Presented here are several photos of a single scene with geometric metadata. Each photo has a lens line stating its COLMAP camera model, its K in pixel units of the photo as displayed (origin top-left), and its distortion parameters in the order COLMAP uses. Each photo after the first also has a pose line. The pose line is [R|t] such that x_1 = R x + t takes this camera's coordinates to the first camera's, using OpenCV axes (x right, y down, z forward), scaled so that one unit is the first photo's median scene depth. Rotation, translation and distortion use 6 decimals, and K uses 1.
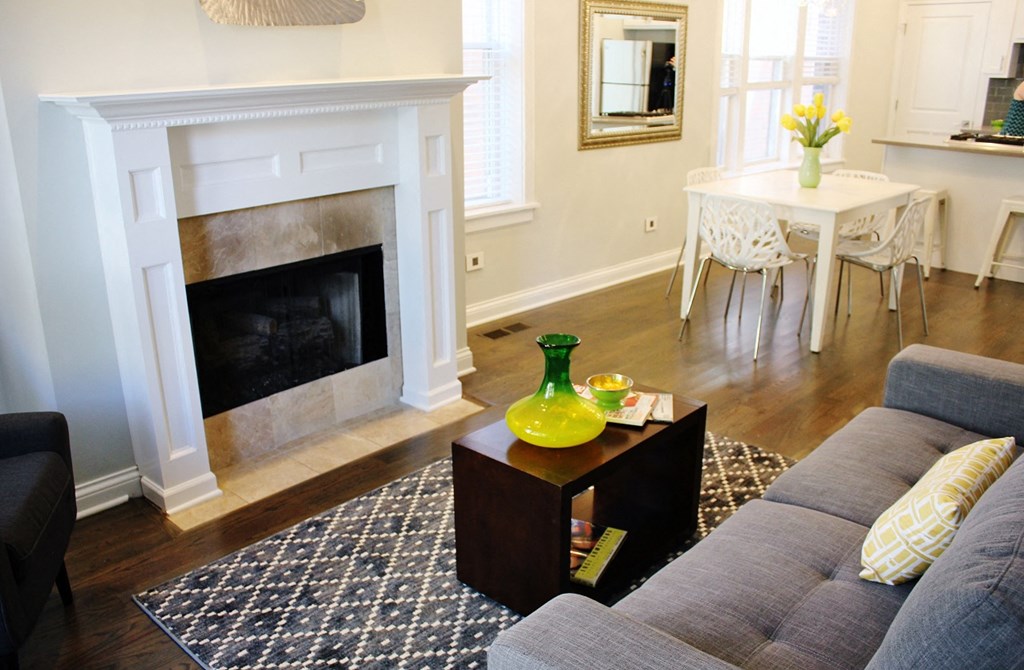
lens RADIAL K [[869.6, 0, 512.0], [0, 869.6, 335.0], [0, 0, 1]] dist [-0.179635, 0.156748]
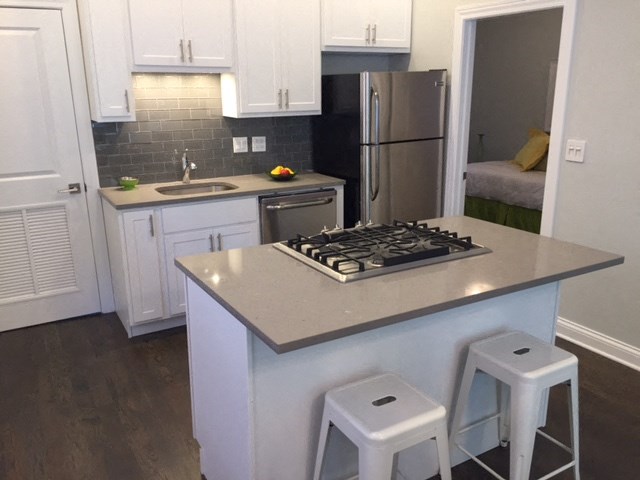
lens RADIAL K [[545.6, 0, 328.1], [0, 545.6, 236.7], [0, 0, 1]] dist [0.082333, -0.149794]
pose [[0.276626, -0.256080, 0.926229, 0.403365], [0.301597, 0.938277, 0.169336, -0.535017], [-0.912424, 0.232505, 0.336785, 1.545286]]
